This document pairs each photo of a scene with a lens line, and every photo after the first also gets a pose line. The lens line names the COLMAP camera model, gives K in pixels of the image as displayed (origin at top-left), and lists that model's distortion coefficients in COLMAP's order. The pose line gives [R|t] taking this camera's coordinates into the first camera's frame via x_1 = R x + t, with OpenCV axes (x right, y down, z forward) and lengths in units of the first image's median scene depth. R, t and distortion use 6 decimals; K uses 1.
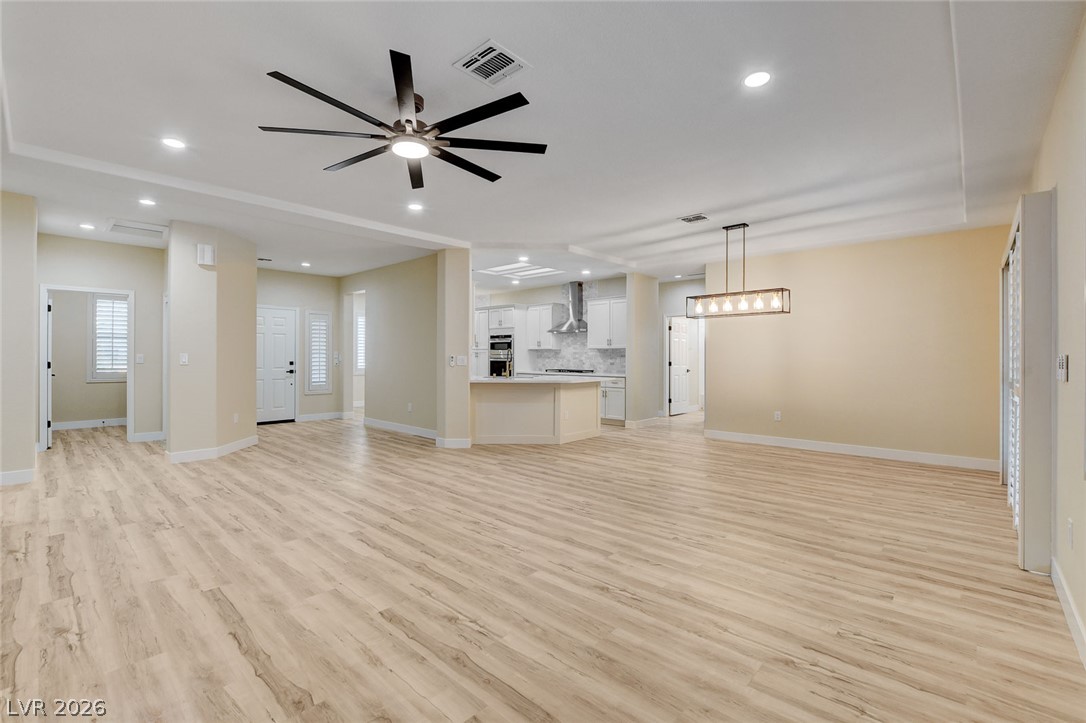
lens RADIAL K [[478.0, 0, 538.8], [0, 478.0, 355.3], [0, 0, 1]] dist [-0.029397, 0.004672]
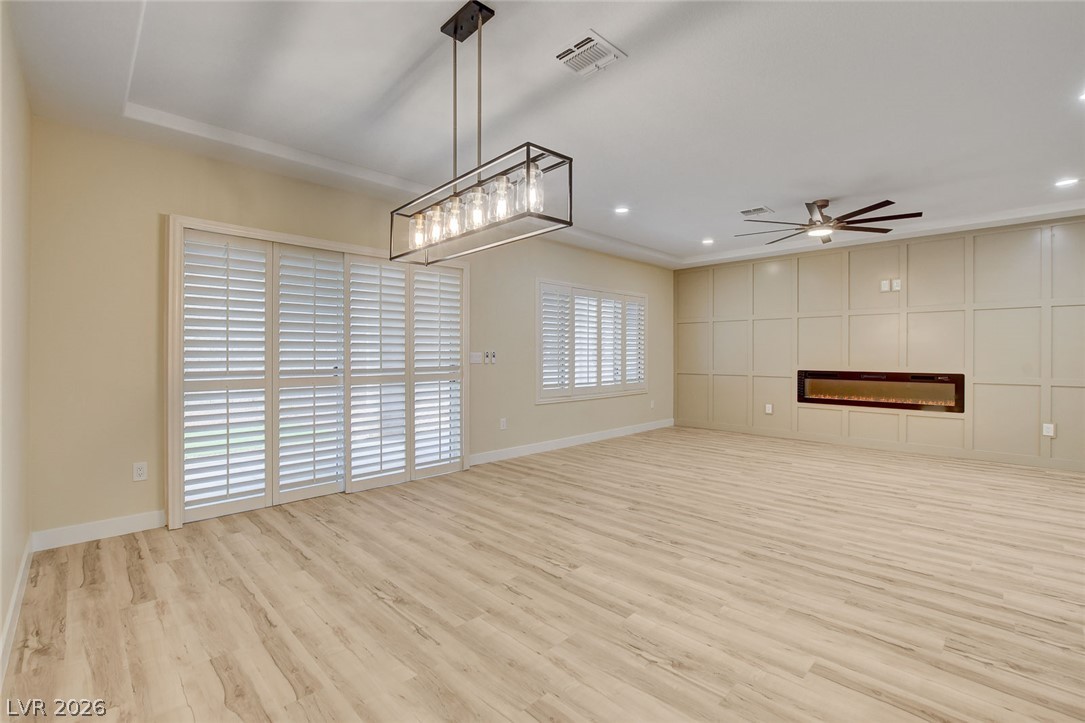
lens RADIAL K [[477.6, 0, 538.3], [0, 477.6, 355.3], [0, 0, 1]] dist [-0.029397, 0.004672]
pose [[-0.999027, -0.006155, 0.043675, 0.577859], [-0.006107, 0.999981, 0.001232, 0.008596], [-0.043682, 0.000965, -0.999045, 2.388162]]
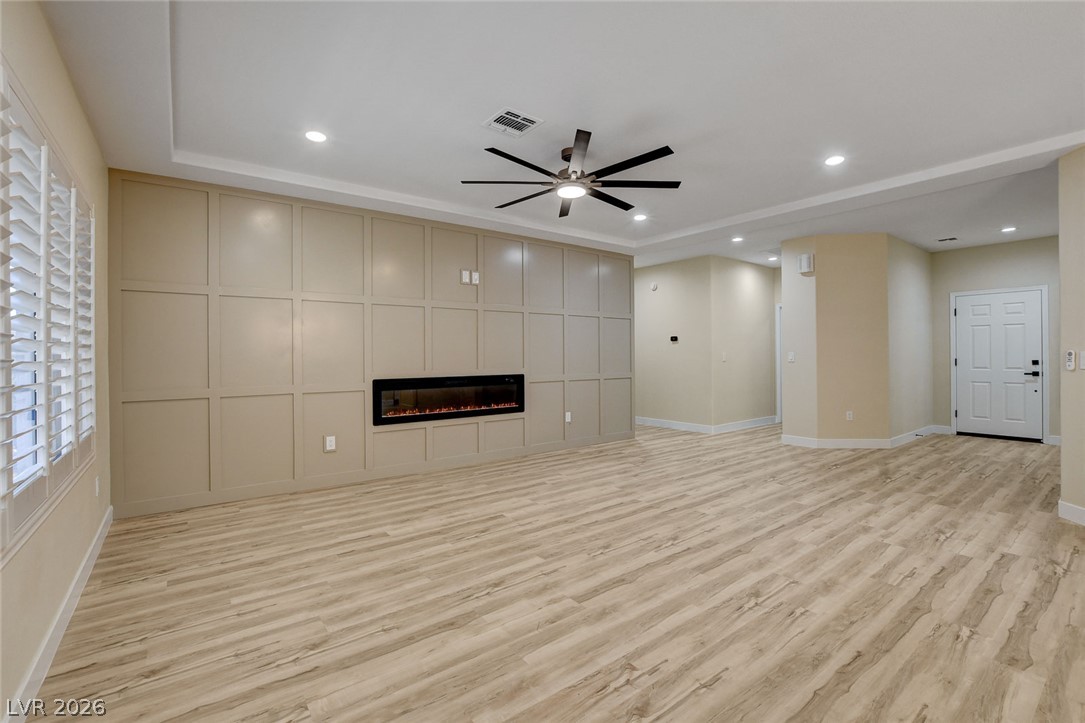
lens RADIAL K [[480.6, 0, 540.7], [0, 480.6, 358.0], [0, 0, 1]] dist [-0.025321, 0.000738]
pose [[-0.171377, 0.002556, -0.985202, 0.876817], [0.008431, 0.999964, 0.001127, 0.006759], [0.985169, -0.008113, -0.171393, 0.994033]]
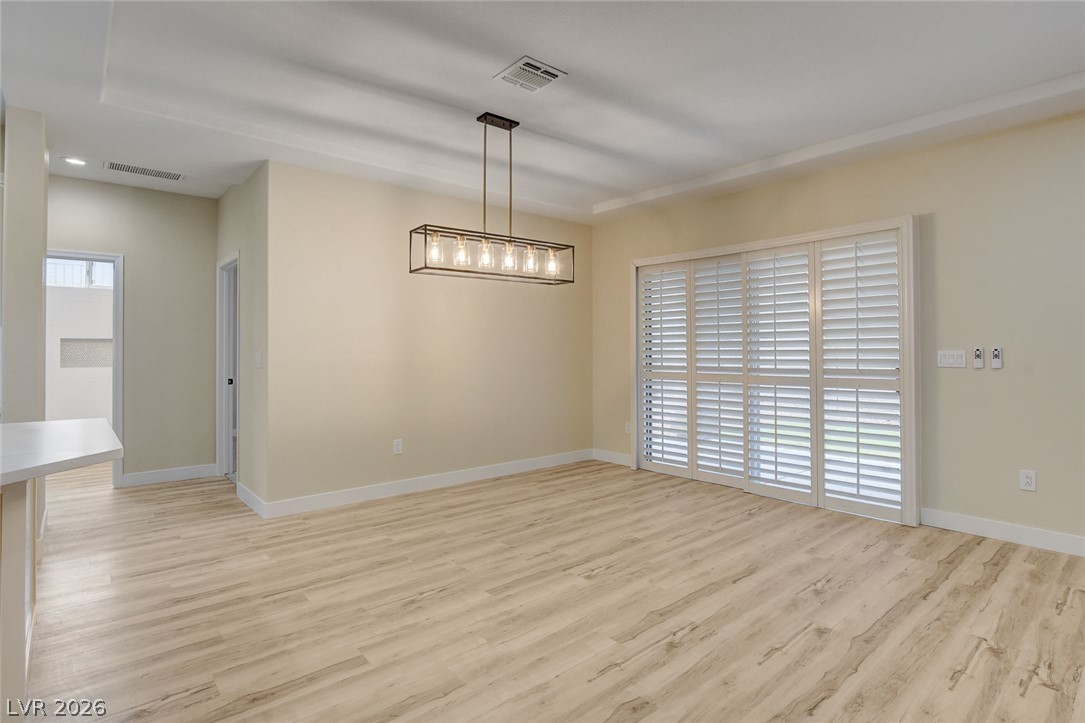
lens RADIAL K [[548.1, 0, 542.5], [0, 548.1, 348.2], [0, 0, 1]] dist [-0.011632, 0.000274]
pose [[0.110614, 0.002229, 0.993861, -0.388719], [0.000572, 0.999997, -0.002307, 0.000877], [-0.993863, 0.000824, 0.110613, 1.506554]]
